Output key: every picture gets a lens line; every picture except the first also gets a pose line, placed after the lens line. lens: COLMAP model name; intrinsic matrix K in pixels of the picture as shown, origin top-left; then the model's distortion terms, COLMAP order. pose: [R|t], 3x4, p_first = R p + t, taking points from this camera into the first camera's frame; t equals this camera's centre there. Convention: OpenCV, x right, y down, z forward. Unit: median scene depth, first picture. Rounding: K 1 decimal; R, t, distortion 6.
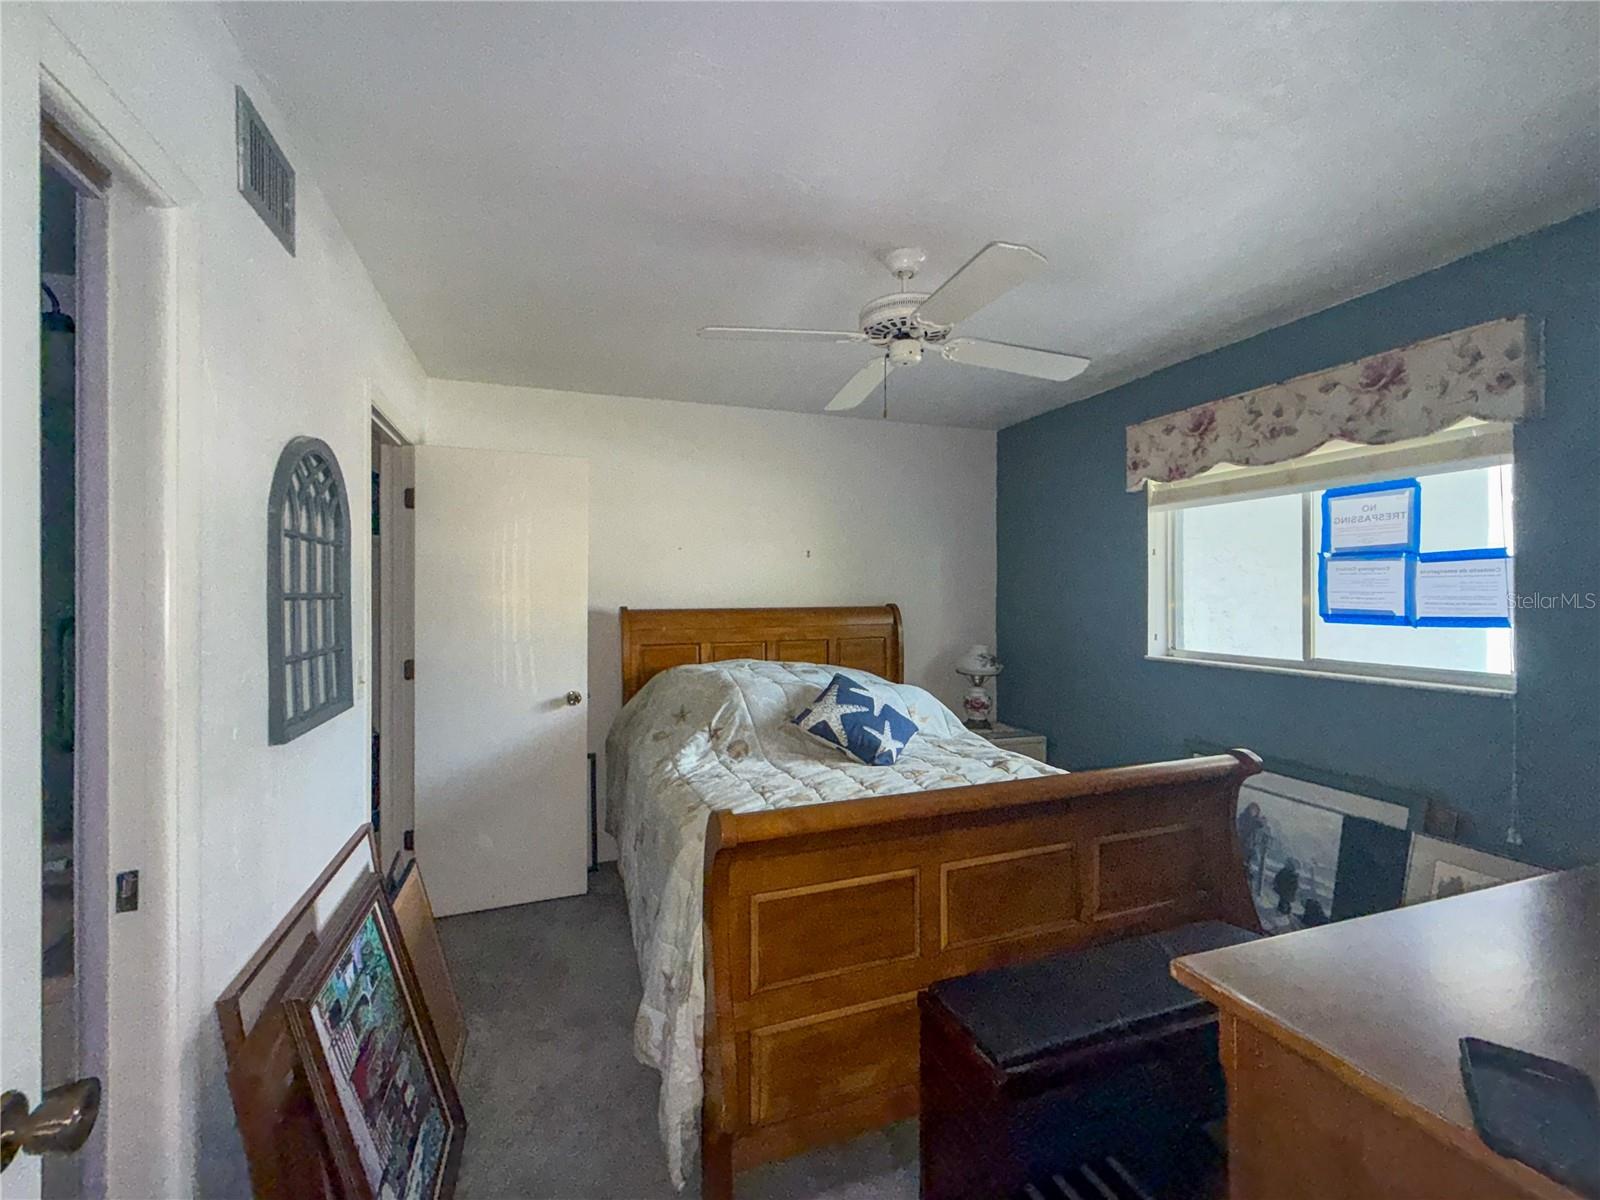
lens RADIAL K [[664.7, 0, 821.1], [0, 664.7, 595.8], [0, 0, 1]] dist [-0.000491, -0.000240]
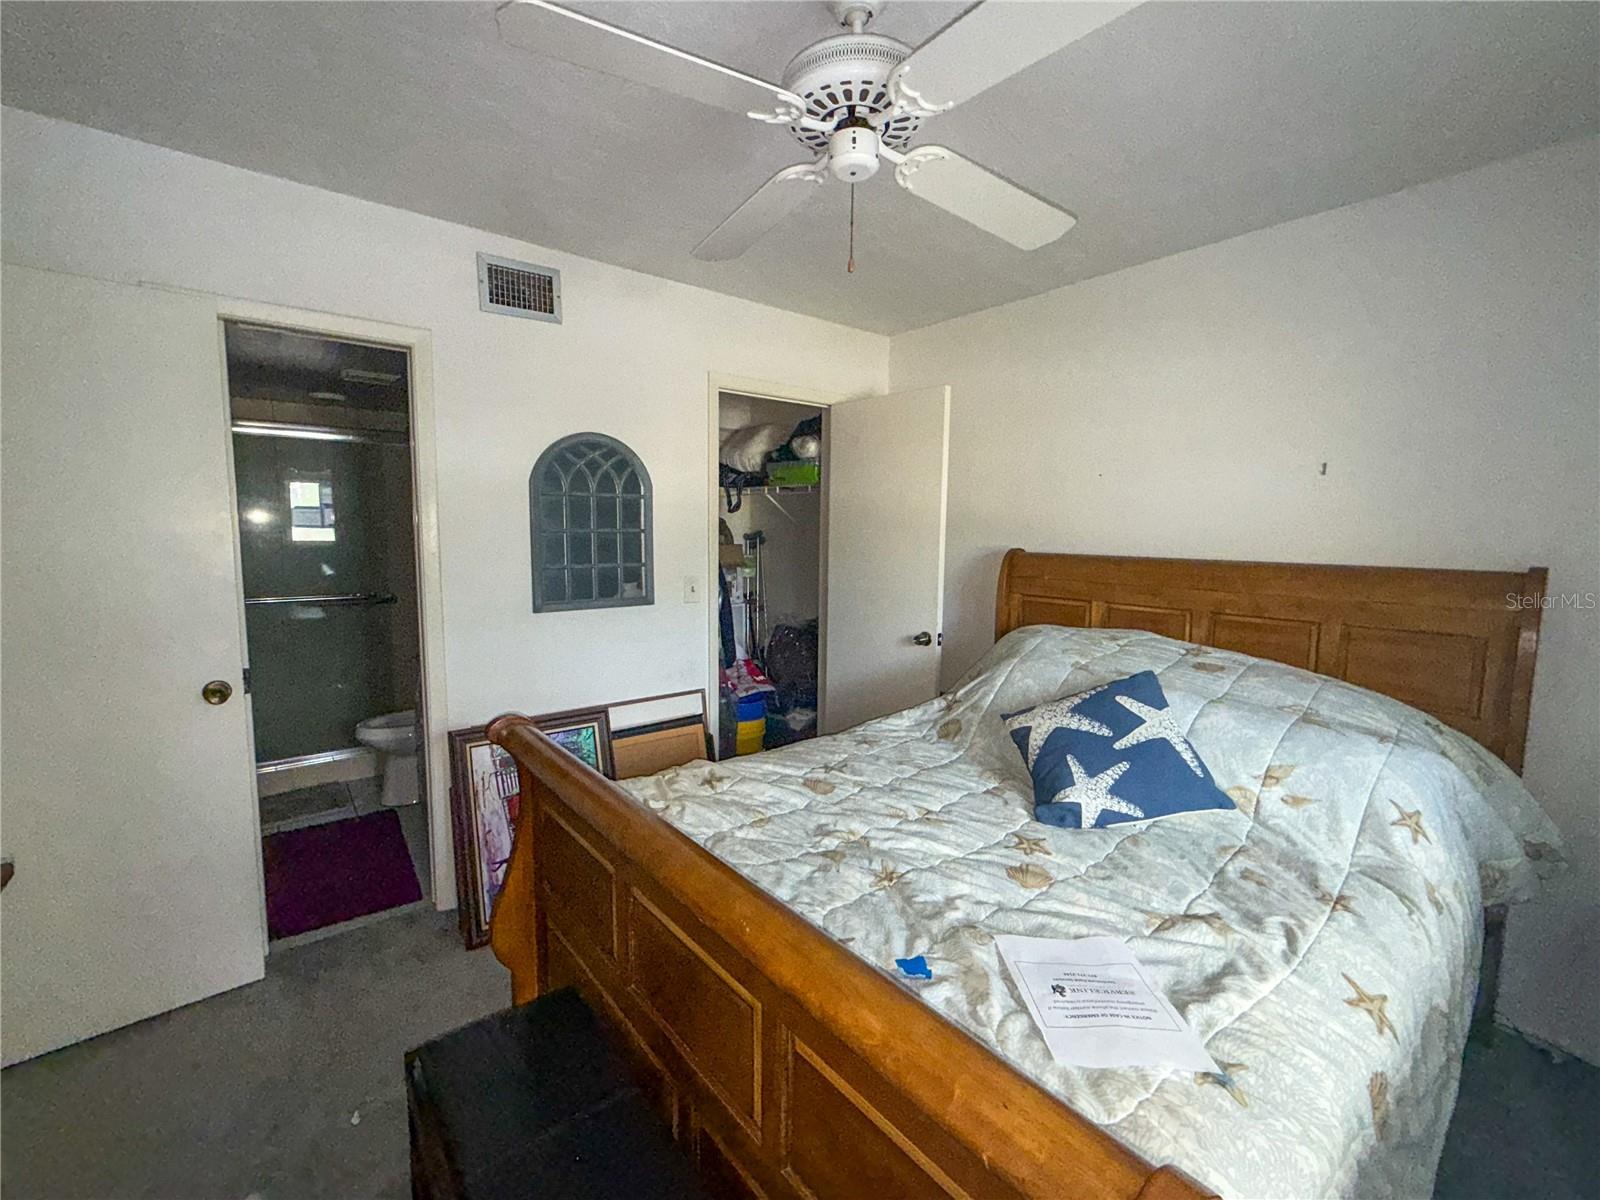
lens RADIAL K [[674.2, 0, 795.4], [0, 674.2, 597.1], [0, 0, 1]] dist [0.002261, -0.000541]
pose [[0.293703, 0.104199, -0.950201, 0.562301], [-0.013971, 0.994403, 0.104728, -0.011105], [0.955795, -0.017484, 0.293514, 0.566640]]
